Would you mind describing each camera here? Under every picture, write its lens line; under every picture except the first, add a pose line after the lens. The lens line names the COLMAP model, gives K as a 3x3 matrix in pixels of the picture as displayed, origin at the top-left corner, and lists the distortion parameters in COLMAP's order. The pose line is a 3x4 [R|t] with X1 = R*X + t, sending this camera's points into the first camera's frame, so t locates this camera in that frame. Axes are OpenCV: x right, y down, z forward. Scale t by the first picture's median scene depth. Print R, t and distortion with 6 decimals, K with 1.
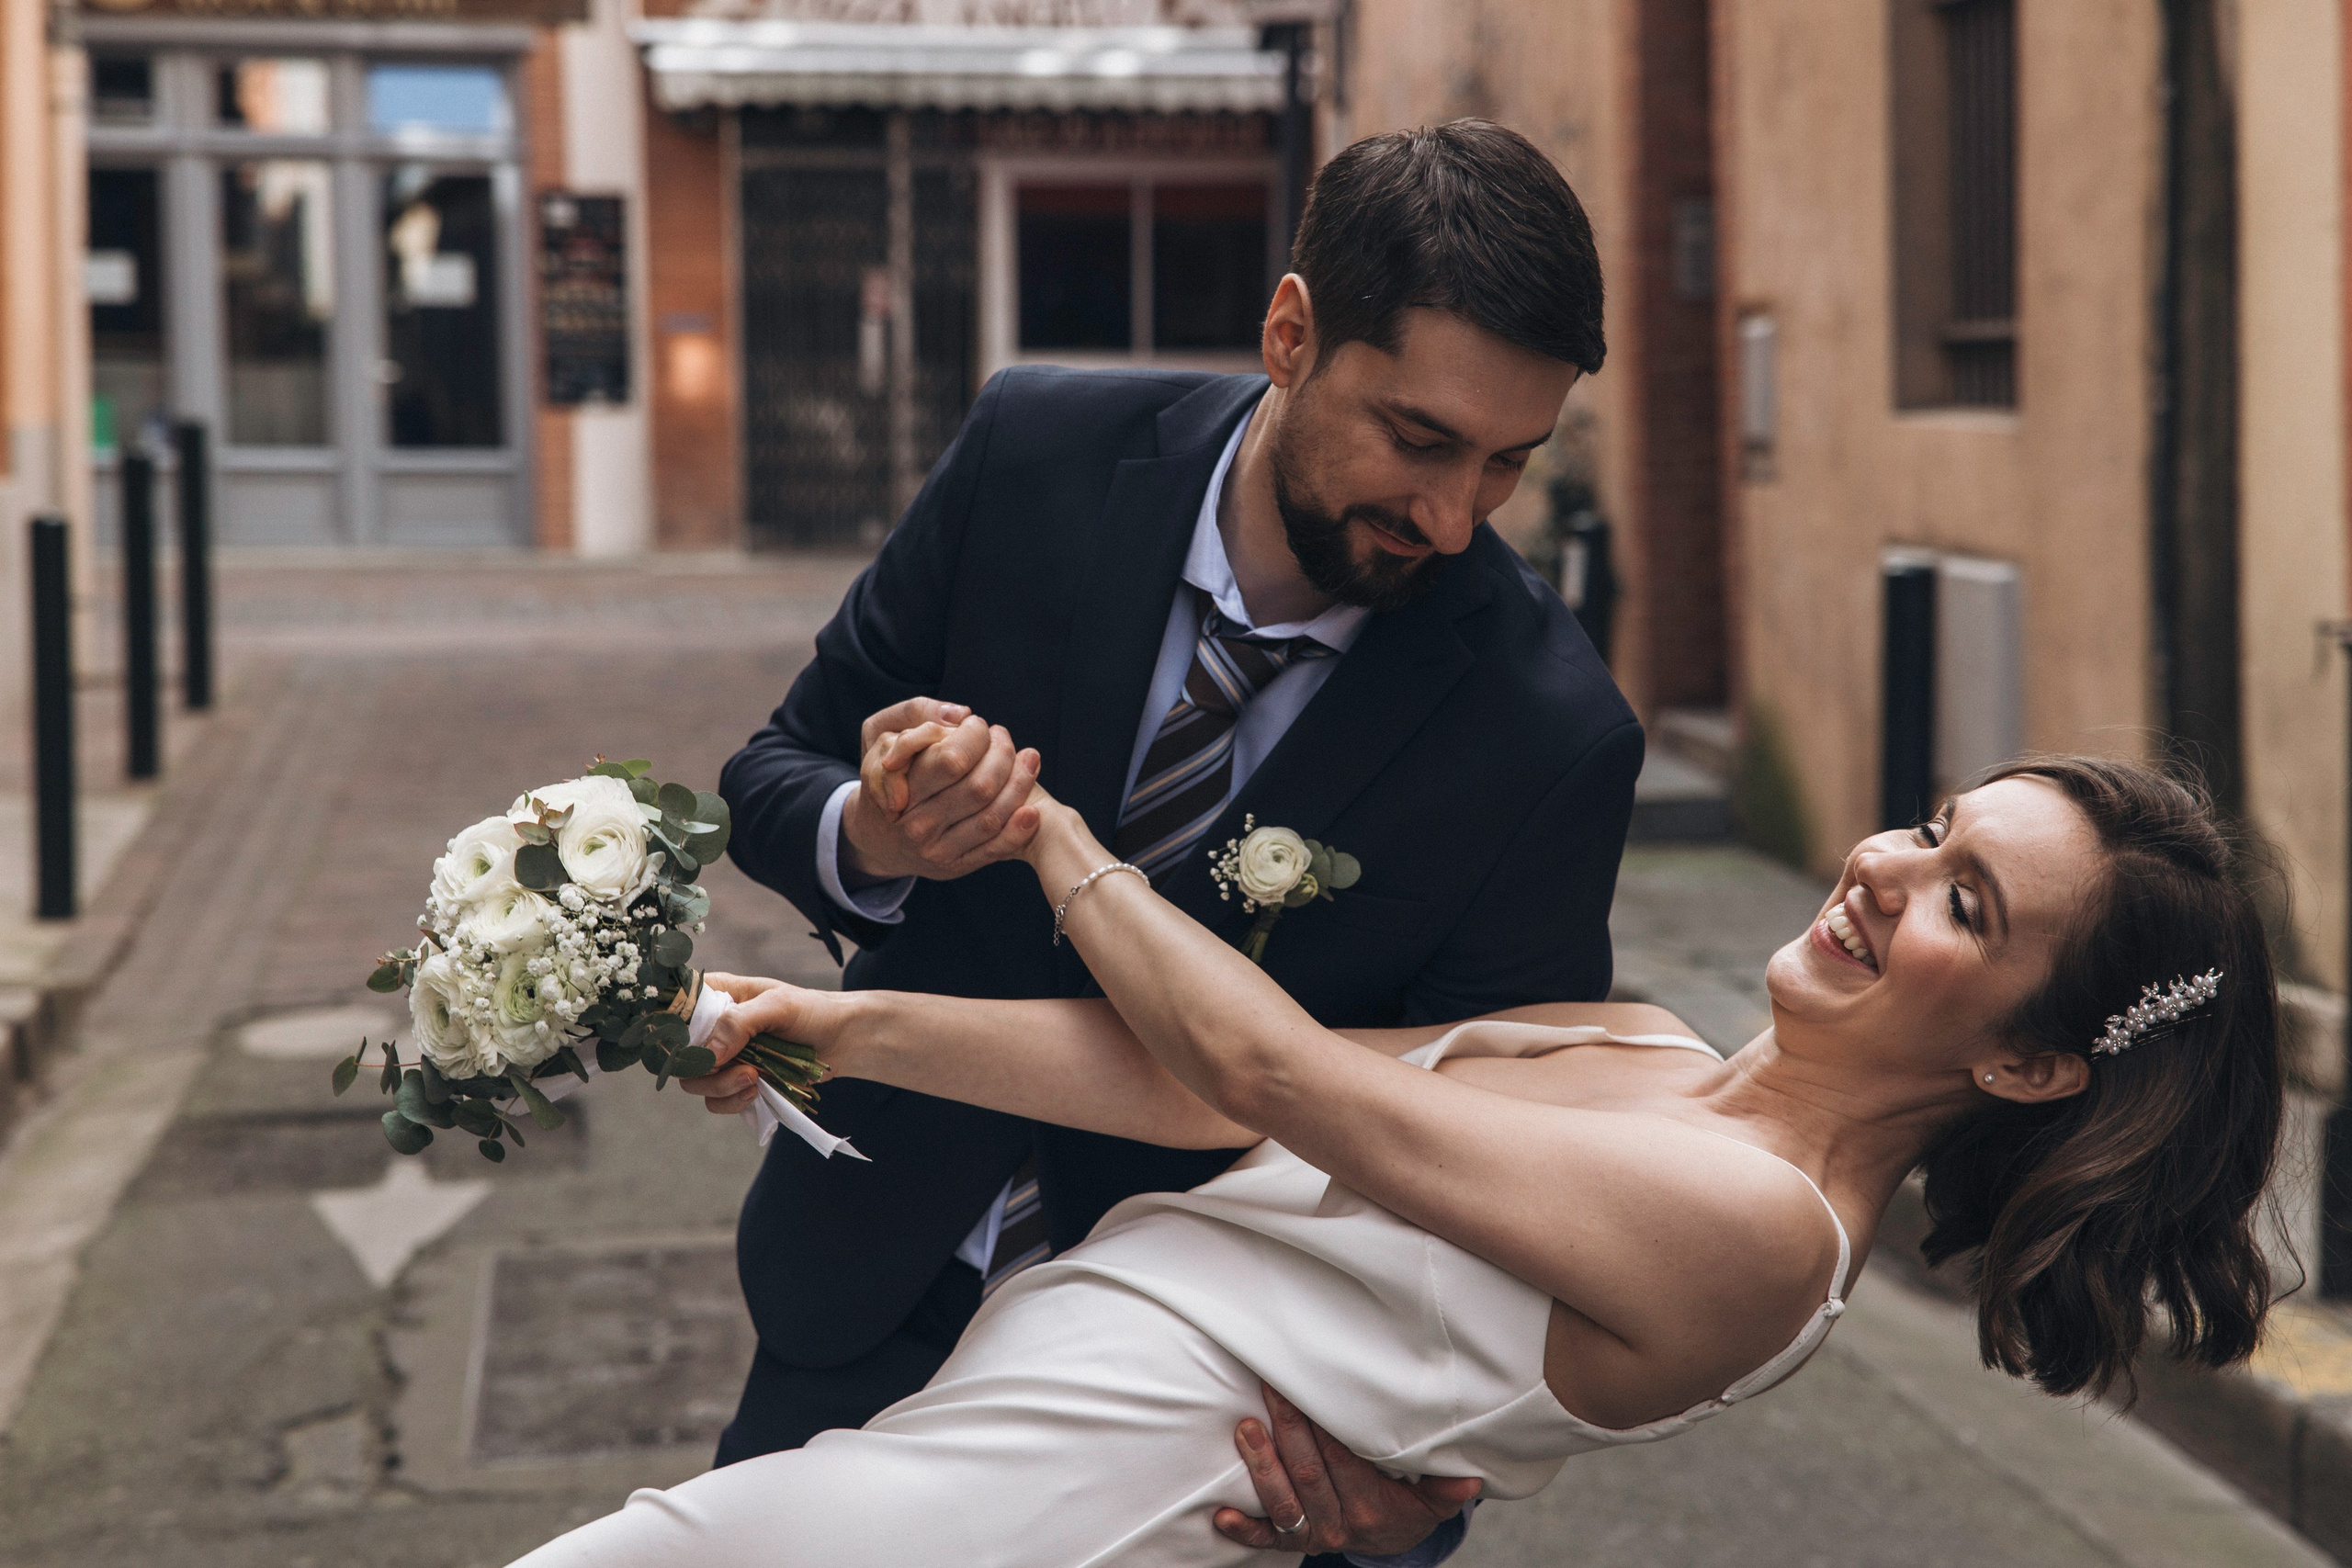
lens RADIAL K [[4724.1, 0, 1173.7], [0, 4724.1, 789.4], [0, 0, 1]] dist [0.395880, 0.000000]
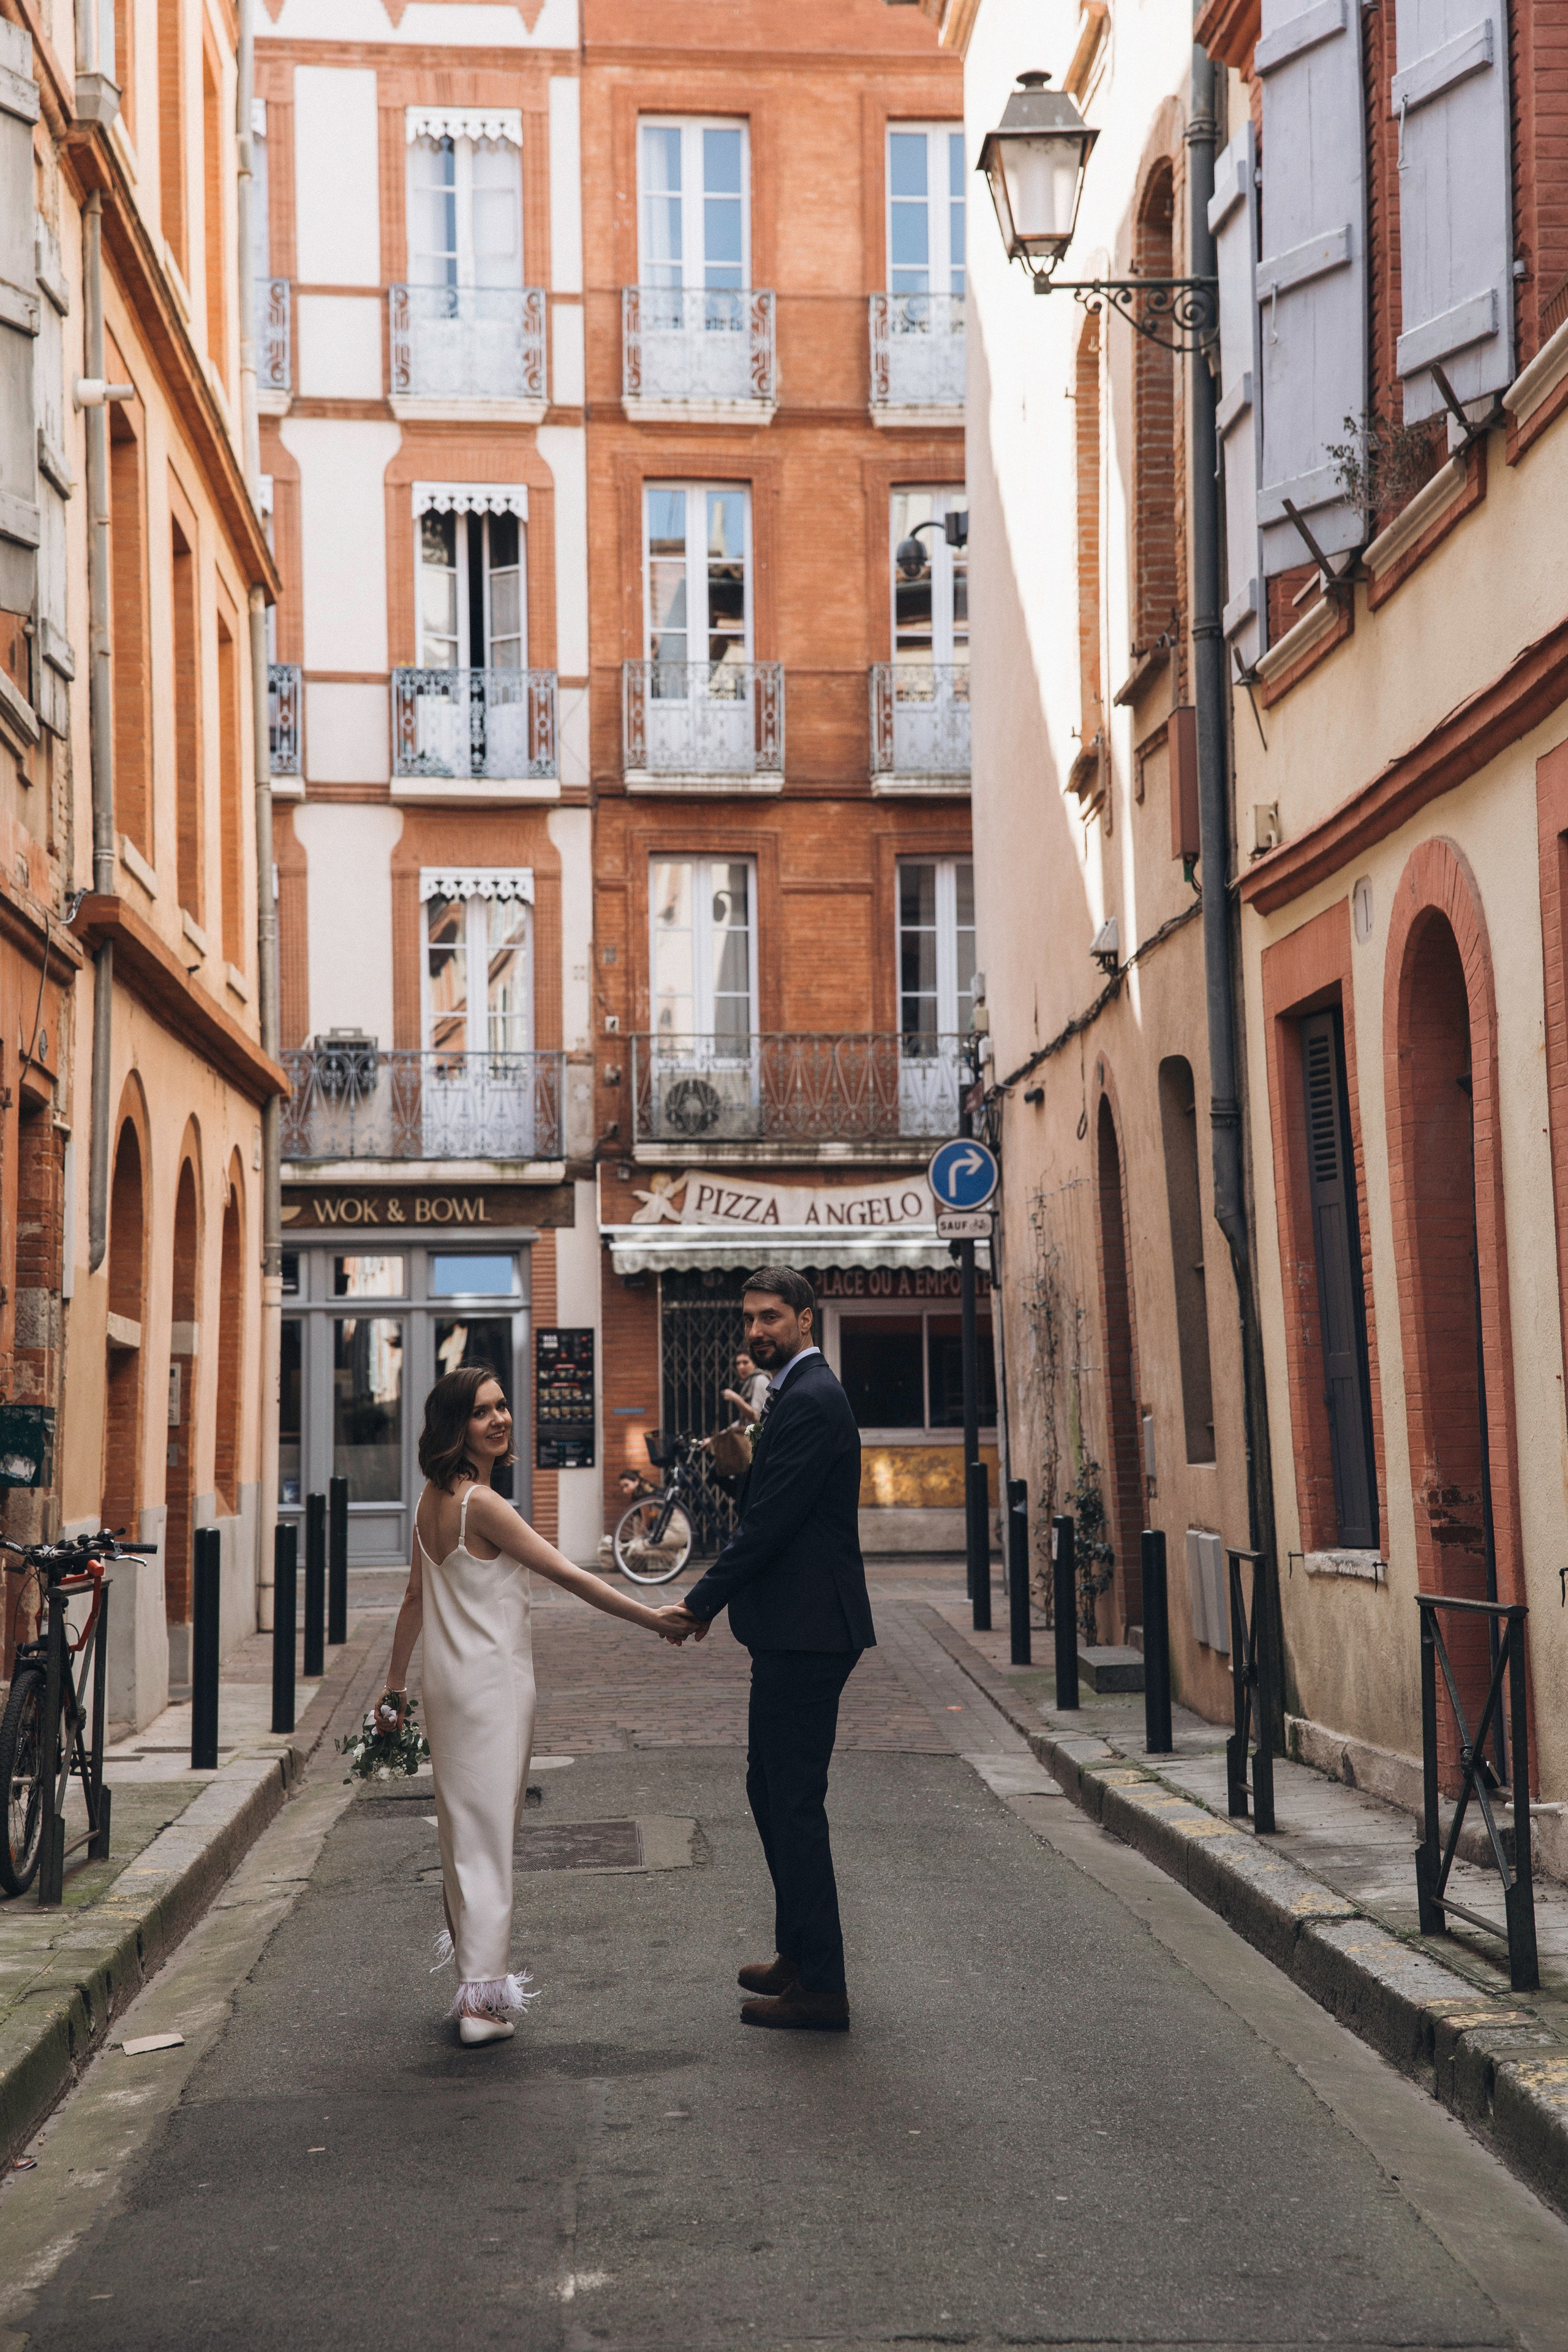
lens RADIAL K [[3983.9, 0, 789.1], [0, 3983.9, 1173.5], [0, 0, 1]] dist [0.460051, 0.000000]
pose [[0.997501, -0.014041, -0.069236, 0.039547], [0.003208, 0.988042, -0.154153, 0.024728], [0.070573, 0.153546, 0.985618, -0.279353]]
